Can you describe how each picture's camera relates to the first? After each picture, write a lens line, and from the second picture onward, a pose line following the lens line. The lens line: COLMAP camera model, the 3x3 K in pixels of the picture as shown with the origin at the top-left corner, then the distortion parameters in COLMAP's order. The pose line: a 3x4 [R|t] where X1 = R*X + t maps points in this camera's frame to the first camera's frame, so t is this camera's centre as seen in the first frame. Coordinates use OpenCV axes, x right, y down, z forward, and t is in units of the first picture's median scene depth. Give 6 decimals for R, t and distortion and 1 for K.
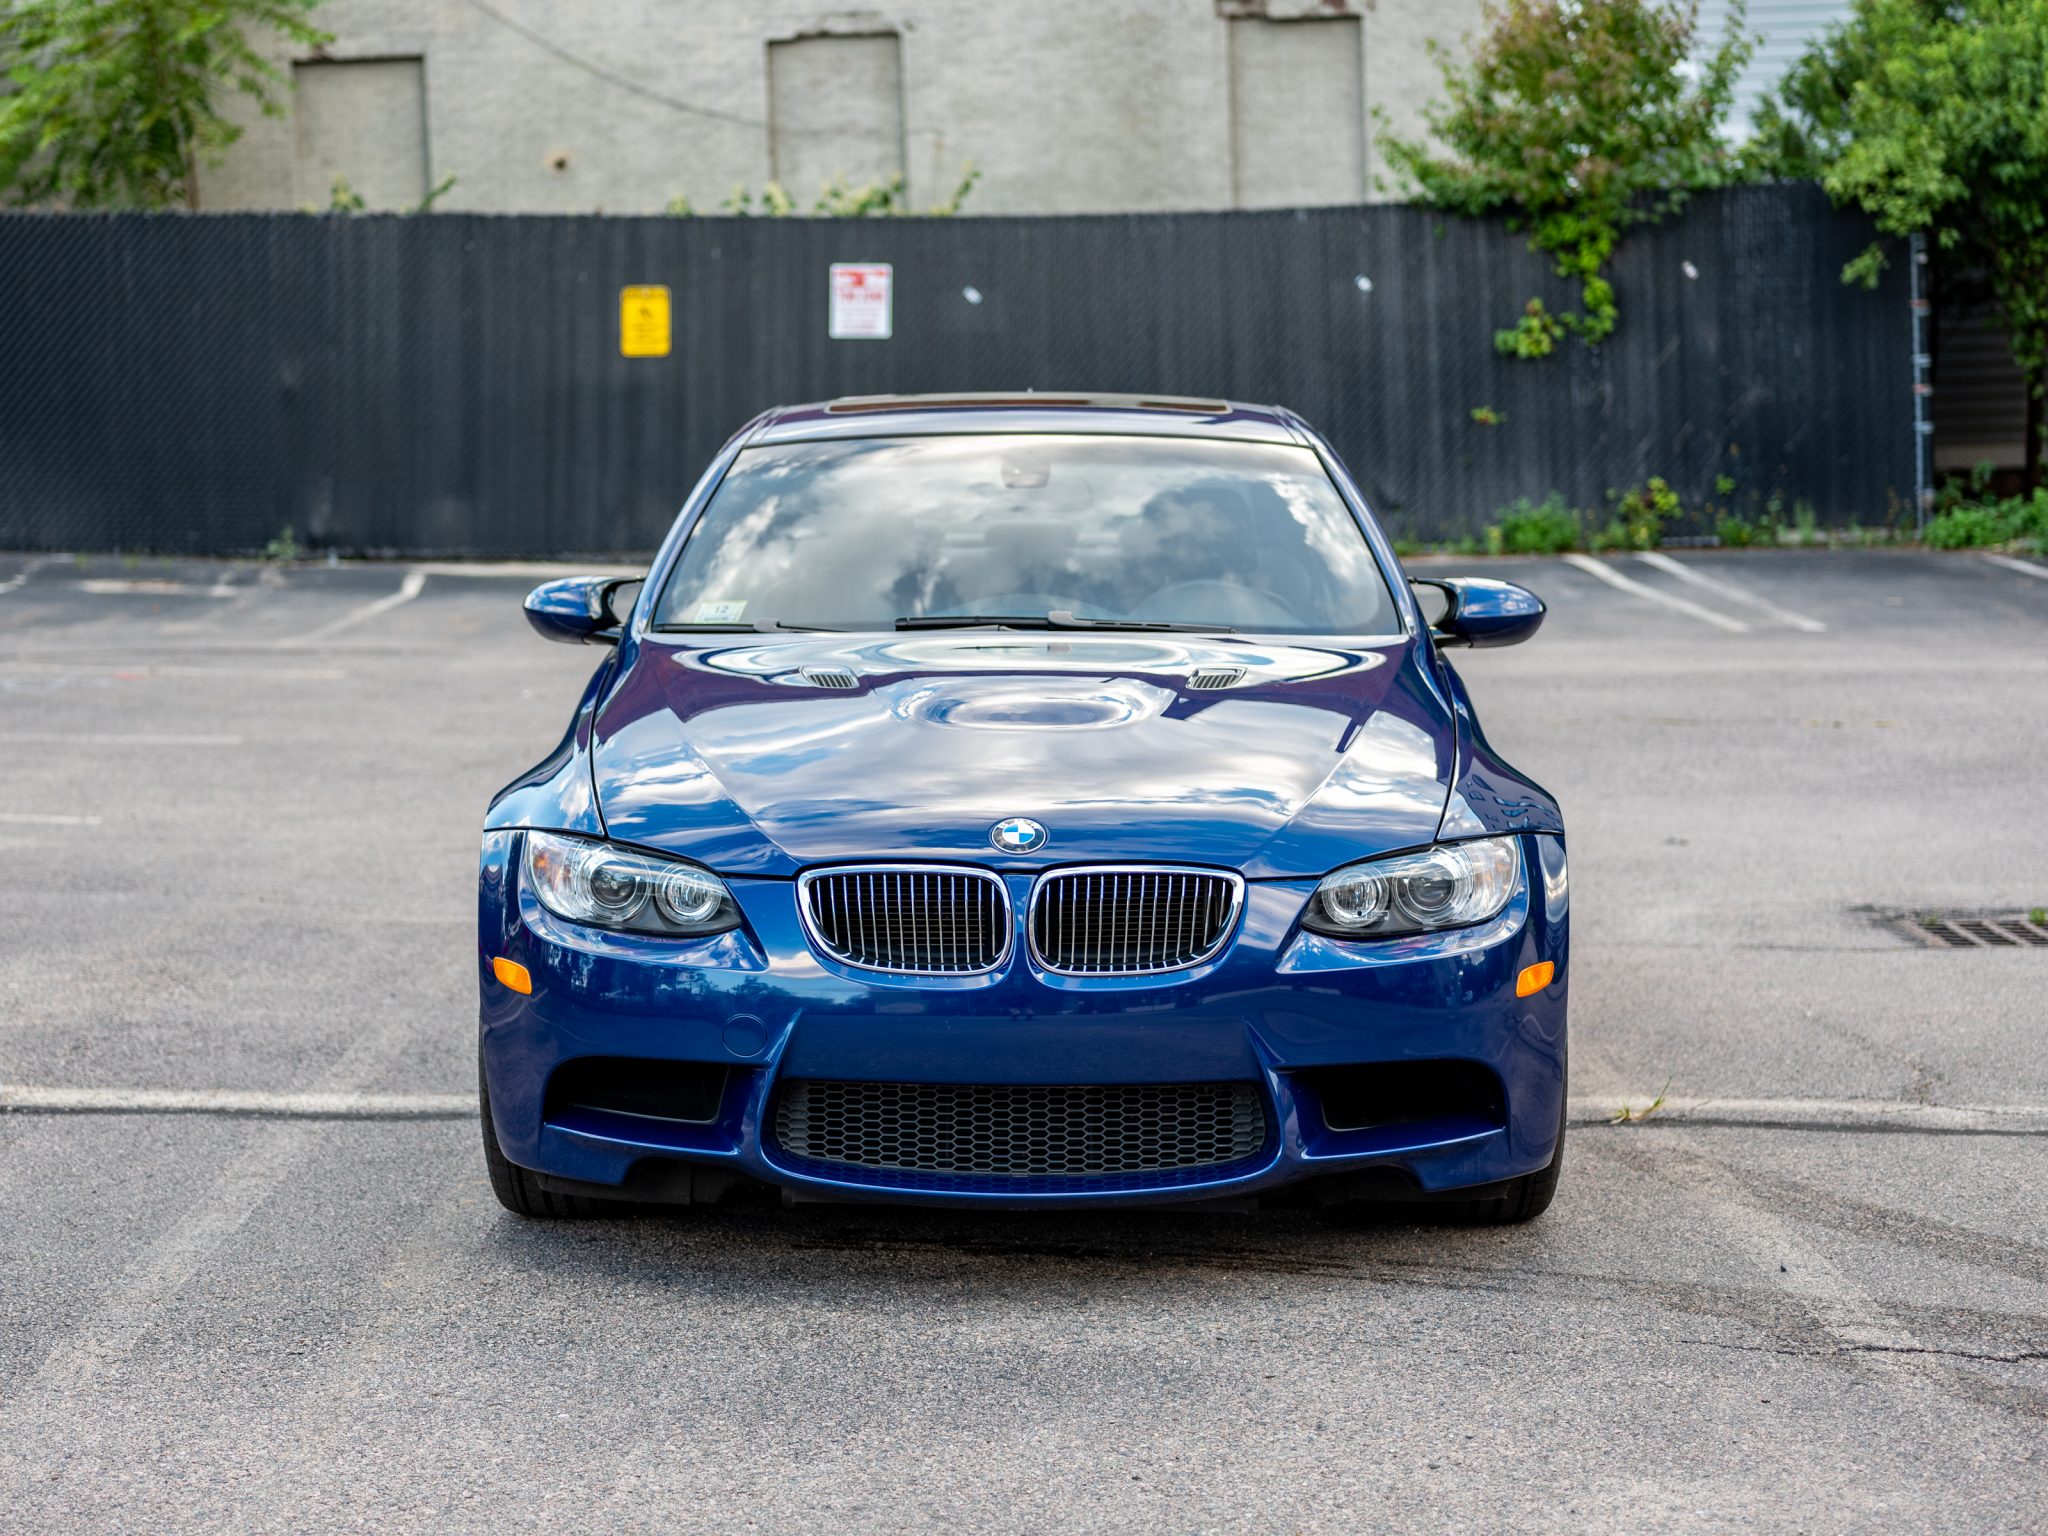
lens RADIAL K [[4463.1, 0, 899.1], [0, 4463.1, 690.8], [0, 0, 1]] dist [-0.003578, -0.008462]
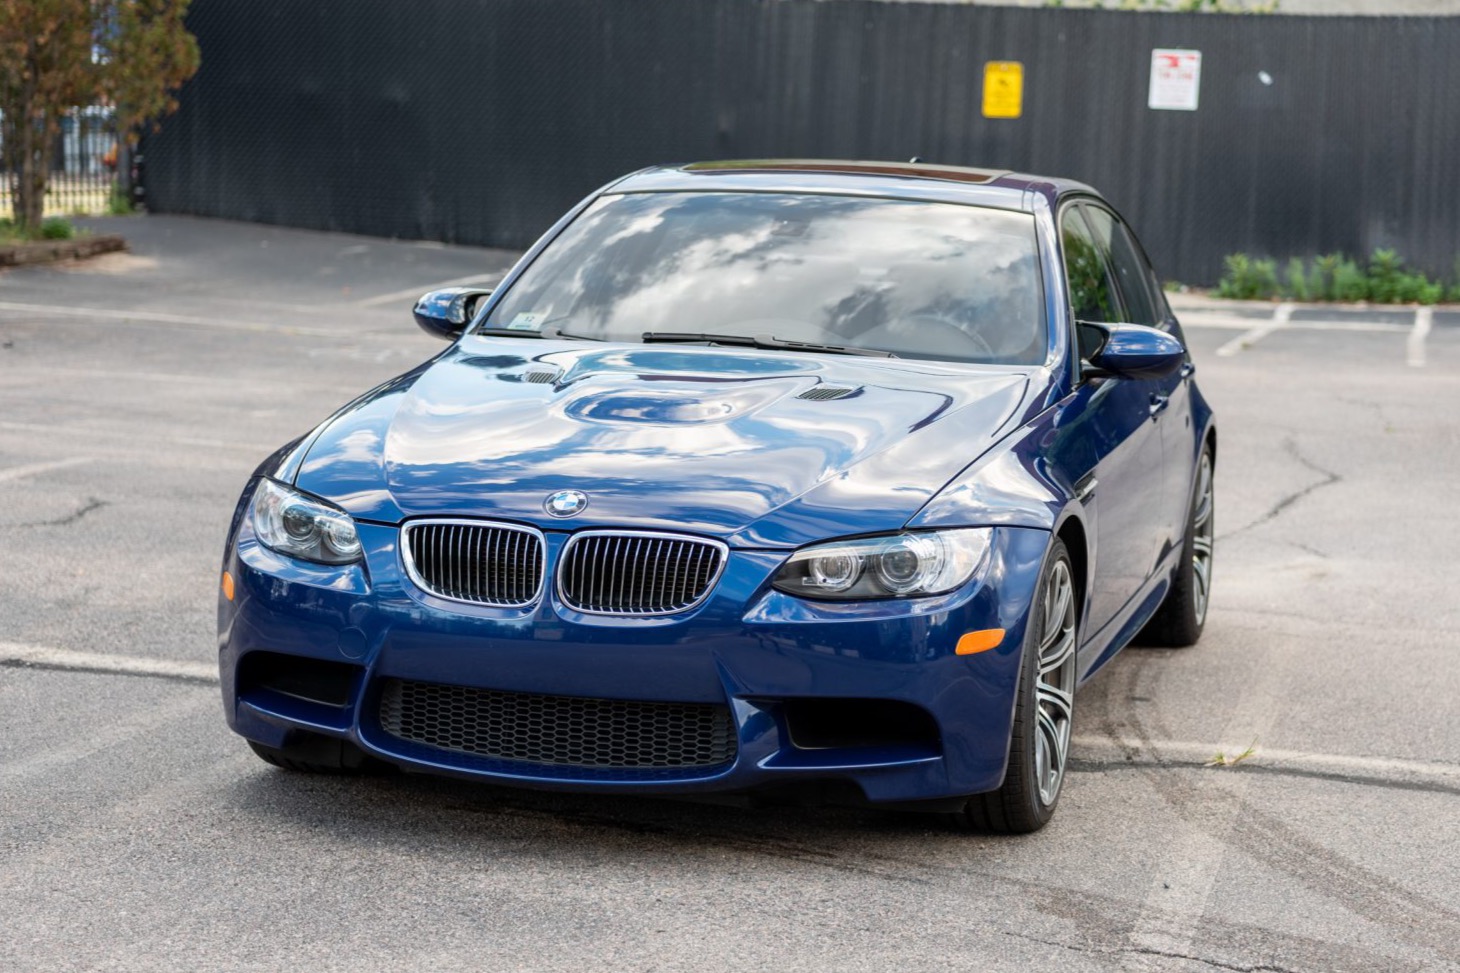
lens RADIAL K [[3580.6, 0, 732.4], [0, 3580.6, 485.6], [0, 0, 1]] dist [0.000315, -0.008513]
pose [[0.972697, 0.059316, -0.224369, 0.104854], [-0.052444, 0.997958, 0.036471, -0.004501], [0.226074, -0.023708, 0.973822, -0.001031]]
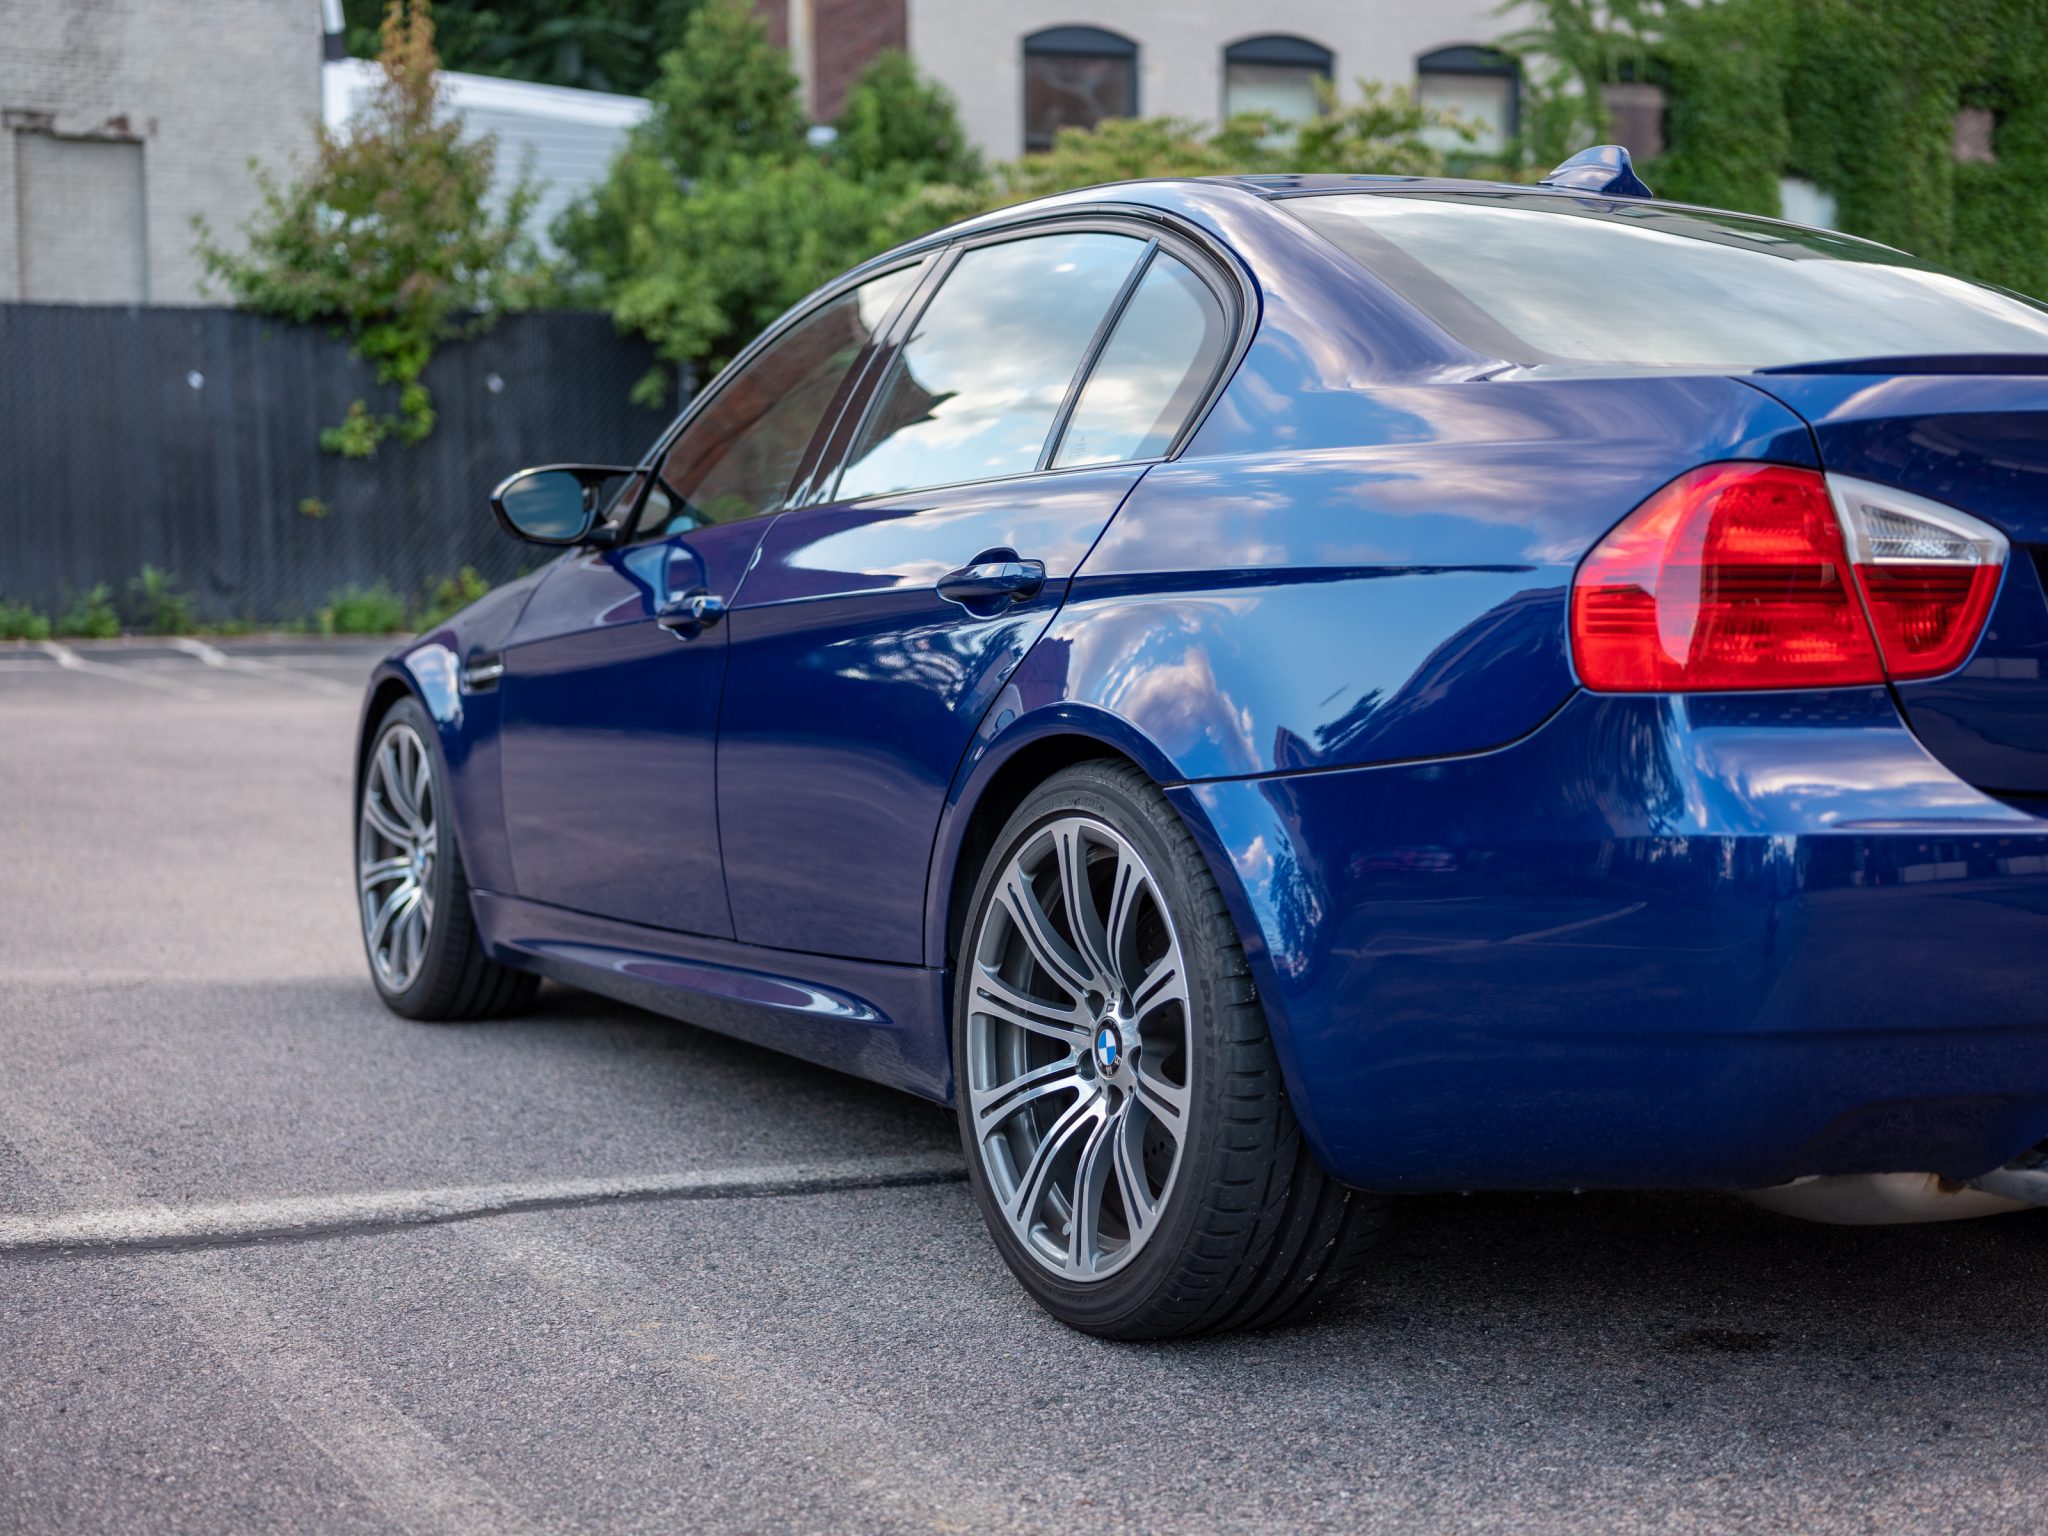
lens RADIAL K [[3274.1, 0, 1154.8], [0, 3274.1, 767.7], [0, 0, 1]] dist [0.022034, 0.042562]
pose [[0.856515, -0.005647, 0.516092, -0.107091], [0.013902, 0.999830, -0.012131, 0.014328], [-0.515935, 0.017565, 0.856448, 0.217570]]
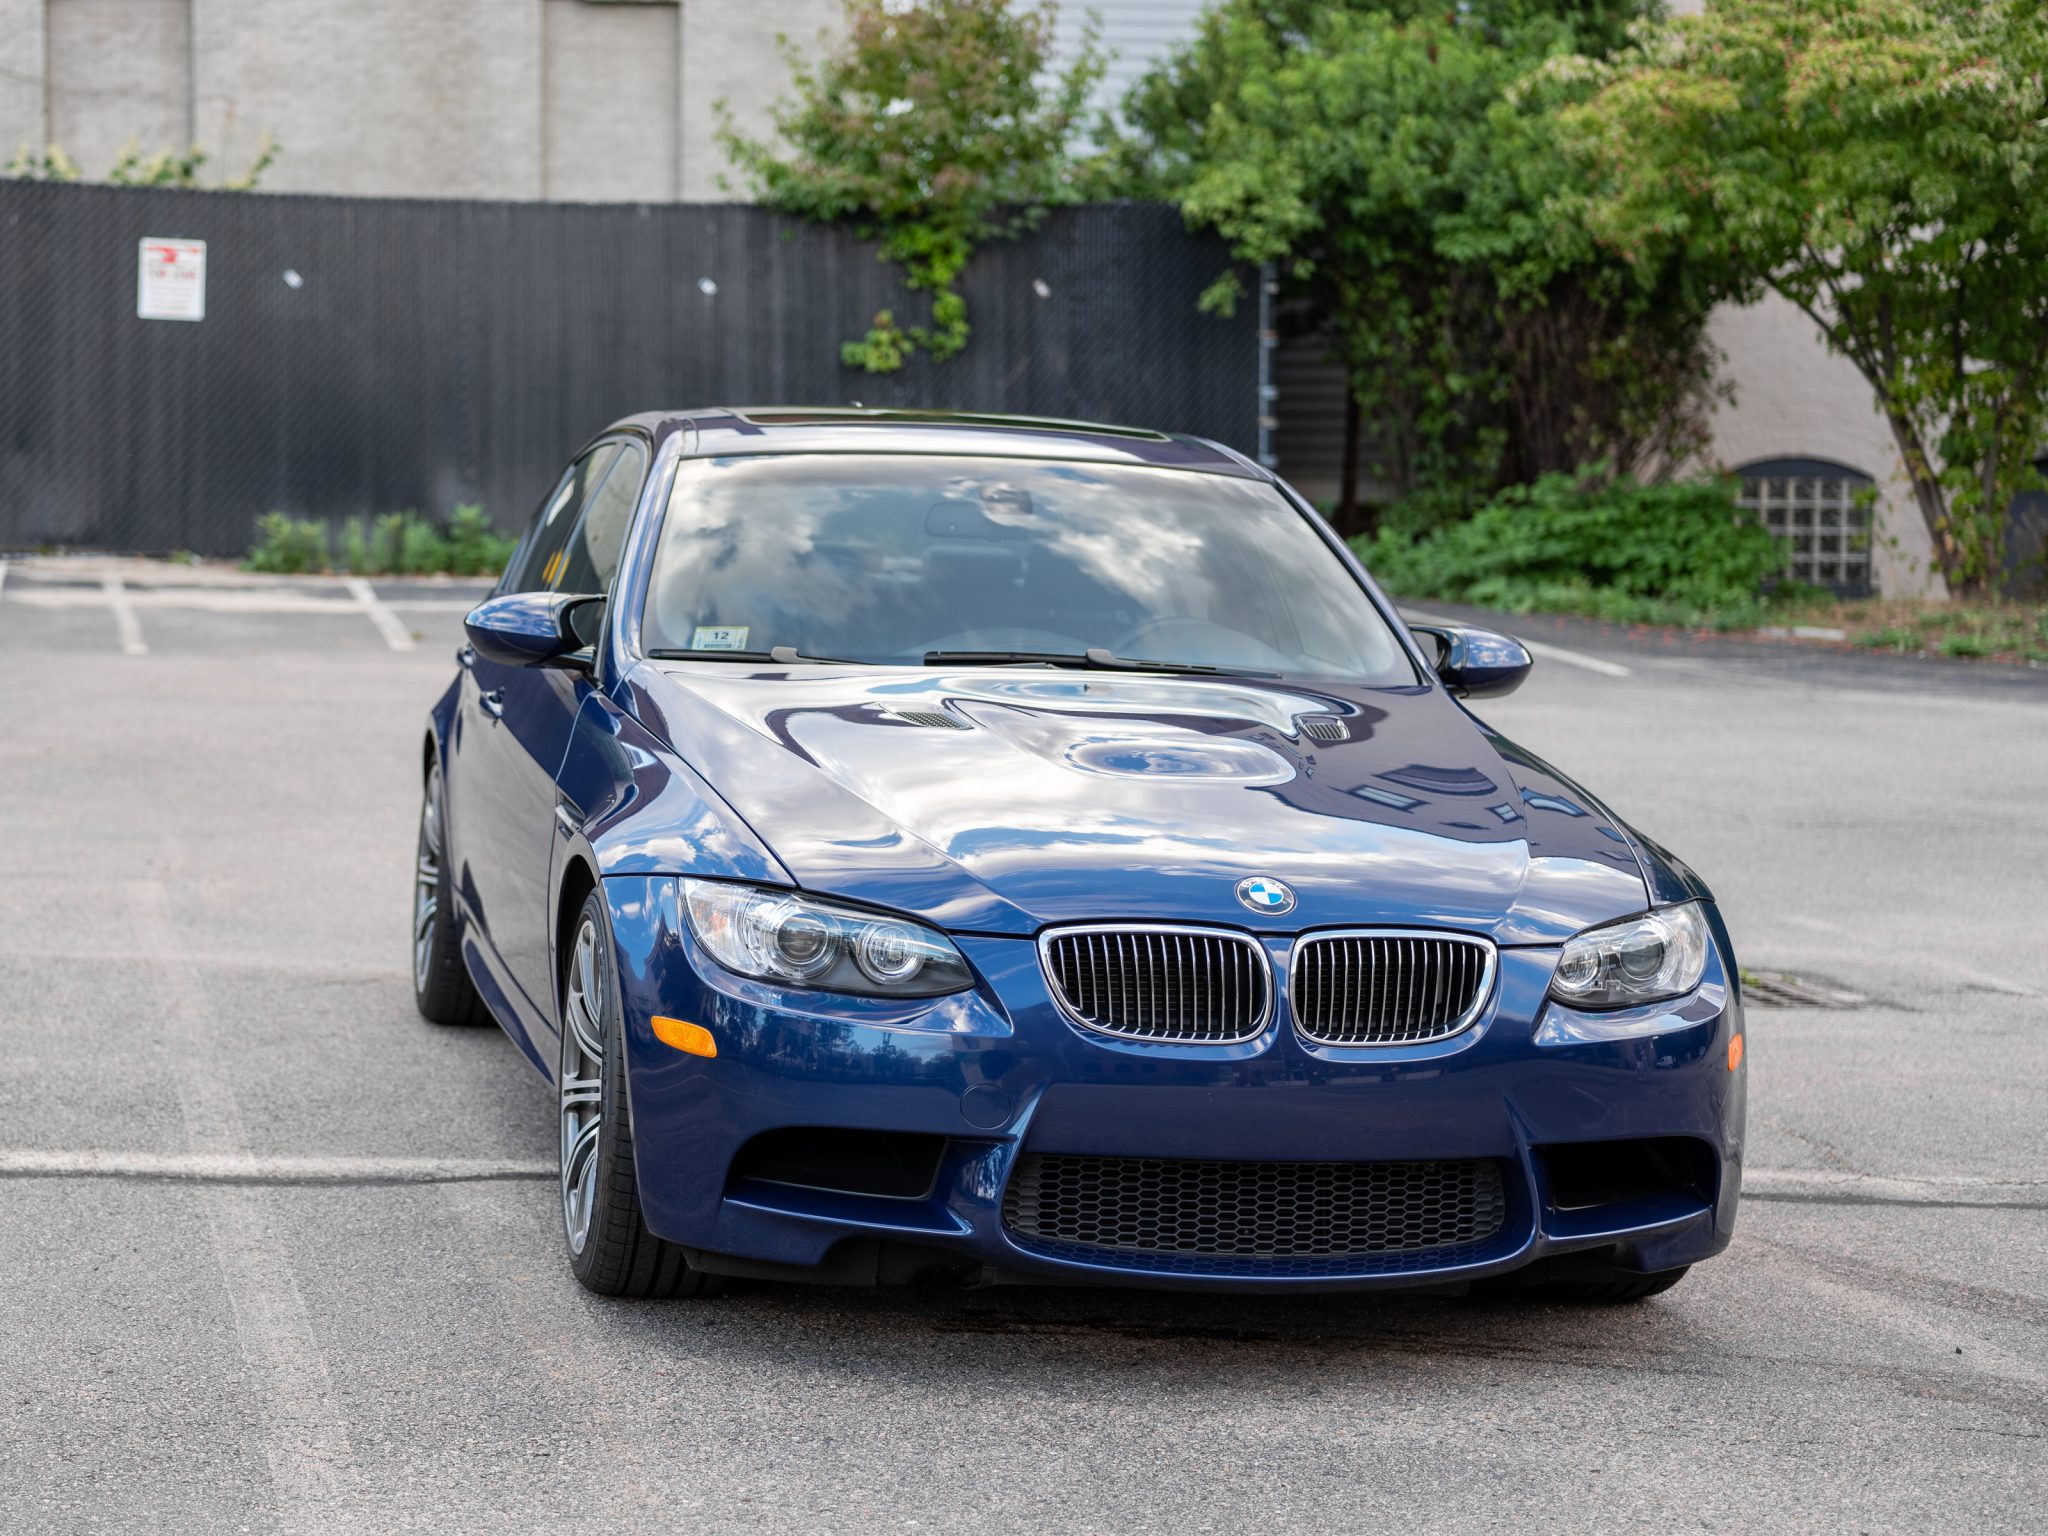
lens RADIAL K [[4690.5, 0, 851.1], [0, 4690.5, 764.7], [0, 0, 1]] dist [-0.009866, 0.065197]
pose [[0.972197, 0.024394, 0.232891, -0.098429], [-0.027647, 0.999560, 0.010711, -0.001079], [-0.232527, -0.016852, 0.972444, 0.020881]]
